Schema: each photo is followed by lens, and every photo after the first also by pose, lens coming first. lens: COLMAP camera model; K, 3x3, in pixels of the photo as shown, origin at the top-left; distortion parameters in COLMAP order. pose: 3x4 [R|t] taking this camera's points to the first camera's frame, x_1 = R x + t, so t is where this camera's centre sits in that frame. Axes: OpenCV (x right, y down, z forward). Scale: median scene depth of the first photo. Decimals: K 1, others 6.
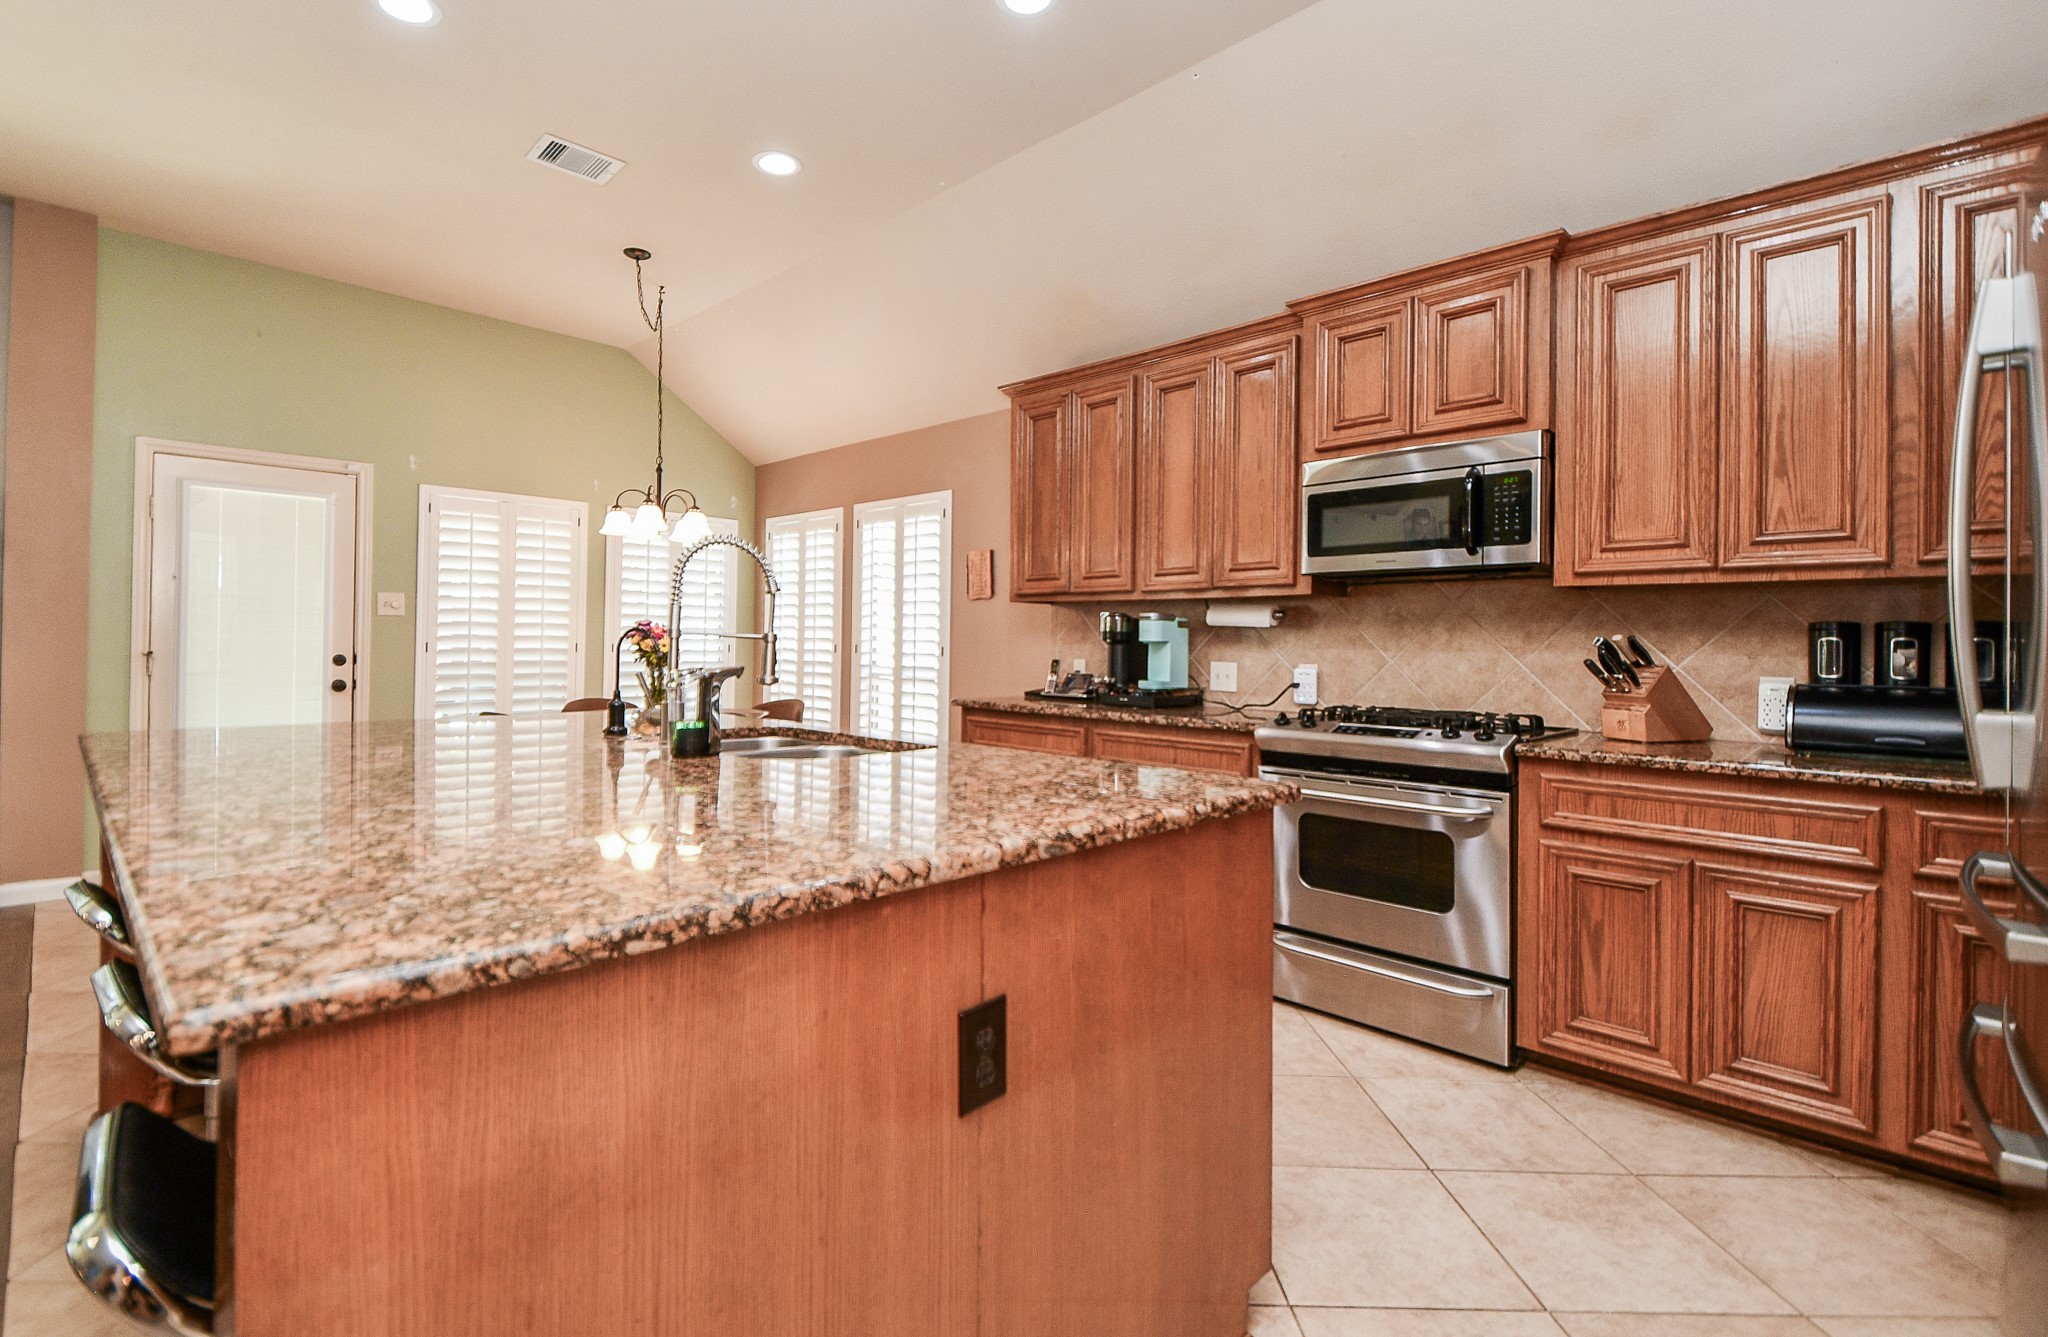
lens RADIAL K [[908.5, 0, 999.2], [0, 908.5, 644.0], [0, 0, 1]] dist [0.004123, 0.000177]
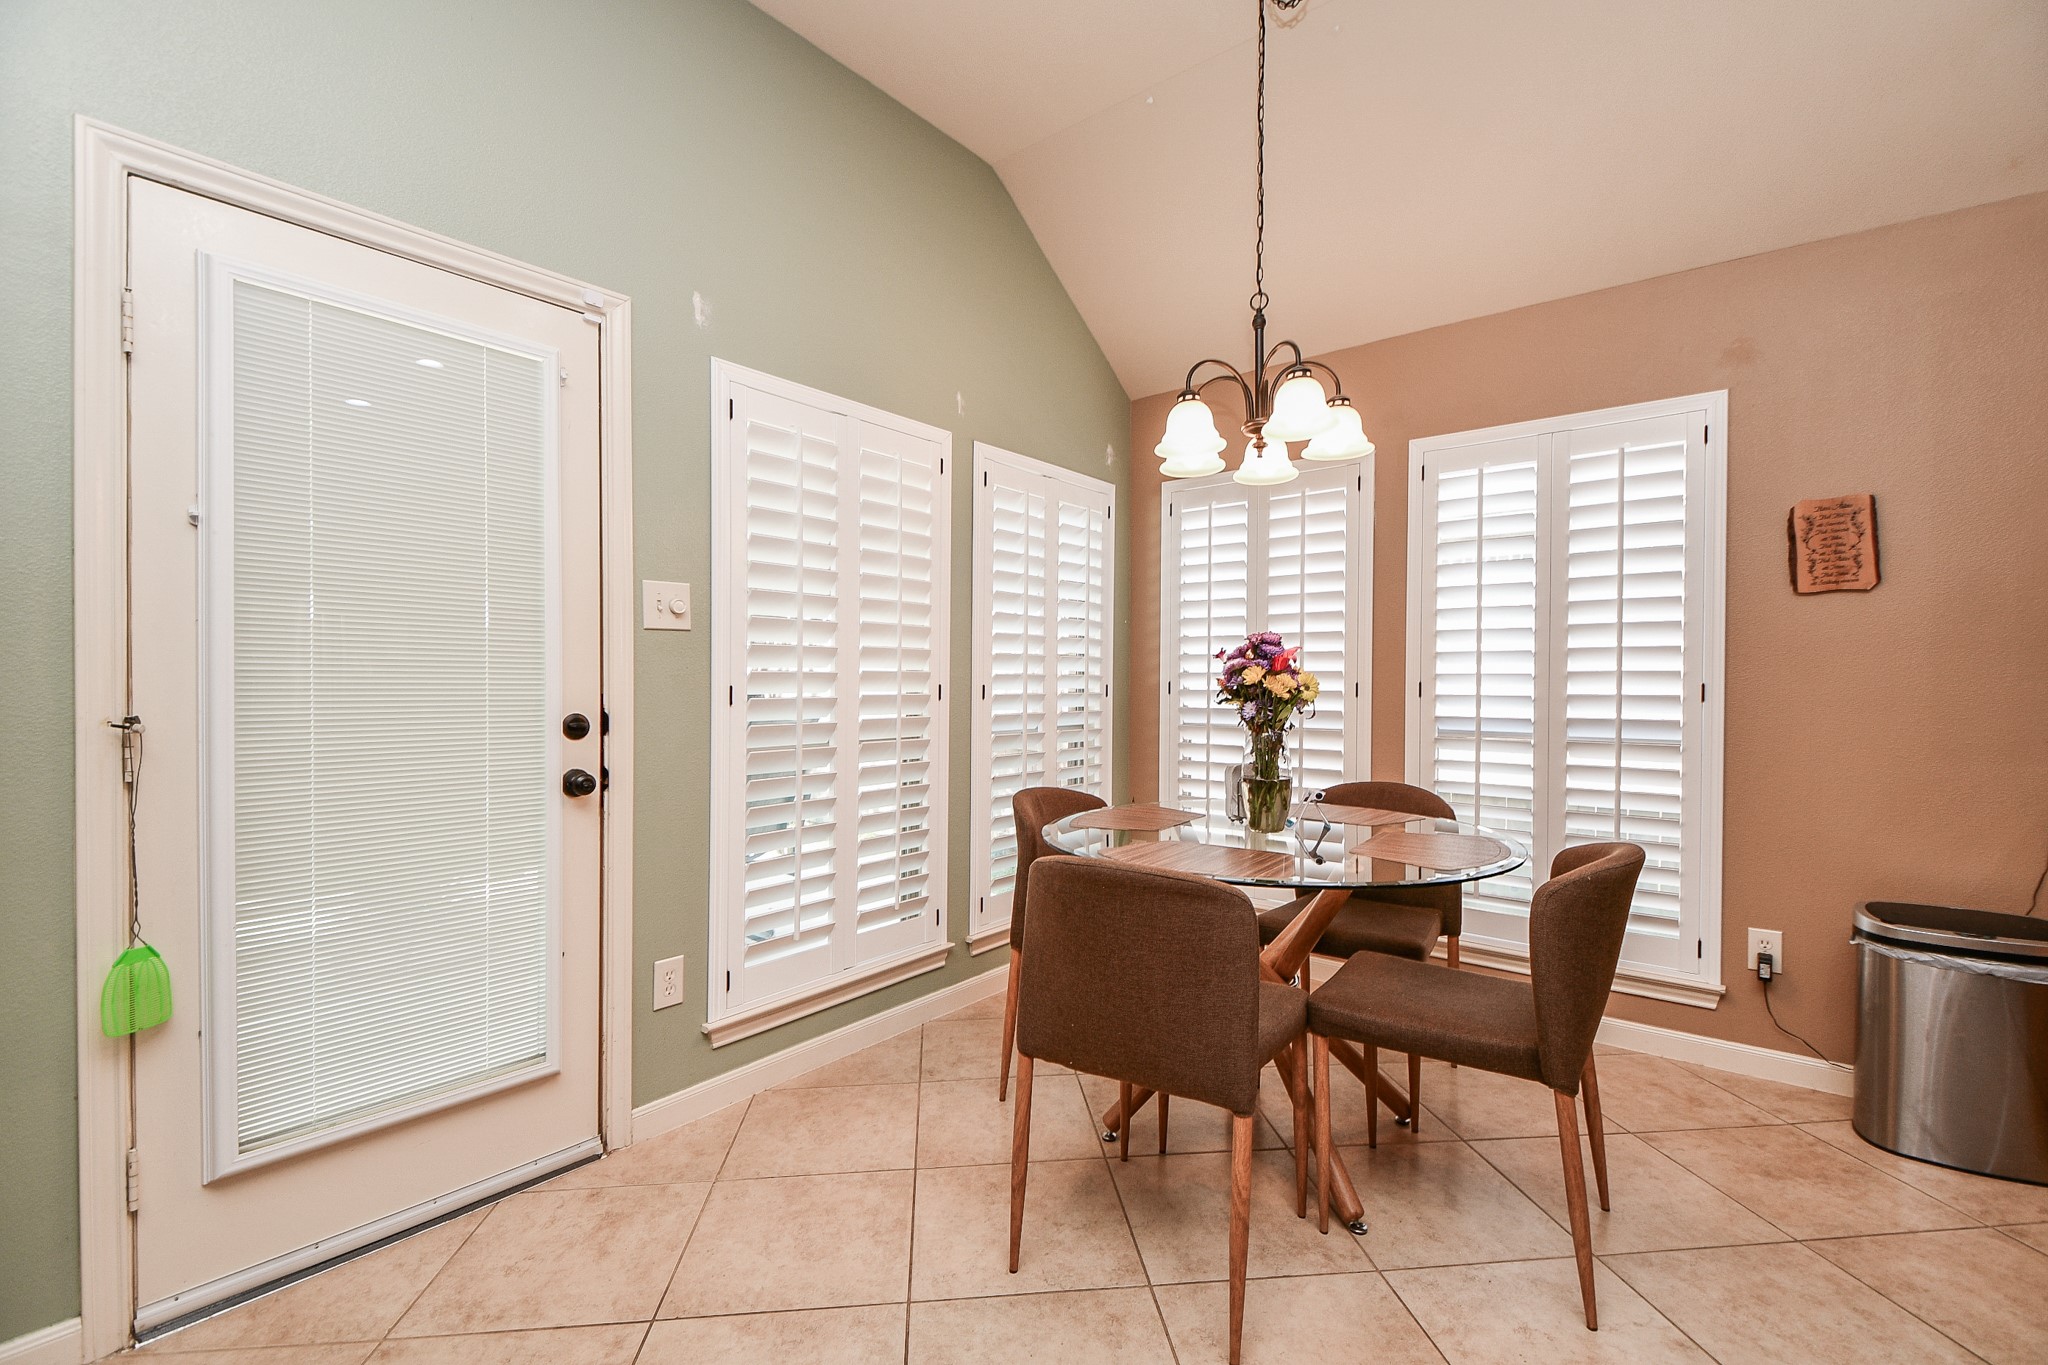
lens RADIAL K [[857.0, 0, 1038.9], [0, 857.0, 698.1], [0, 0, 1]] dist [-0.001626, -0.000727]
pose [[0.996993, -0.012138, 0.076536, -0.512879], [0.010734, 0.999767, 0.018728, -0.002075], [-0.076746, -0.017850, 0.996891, 0.543909]]
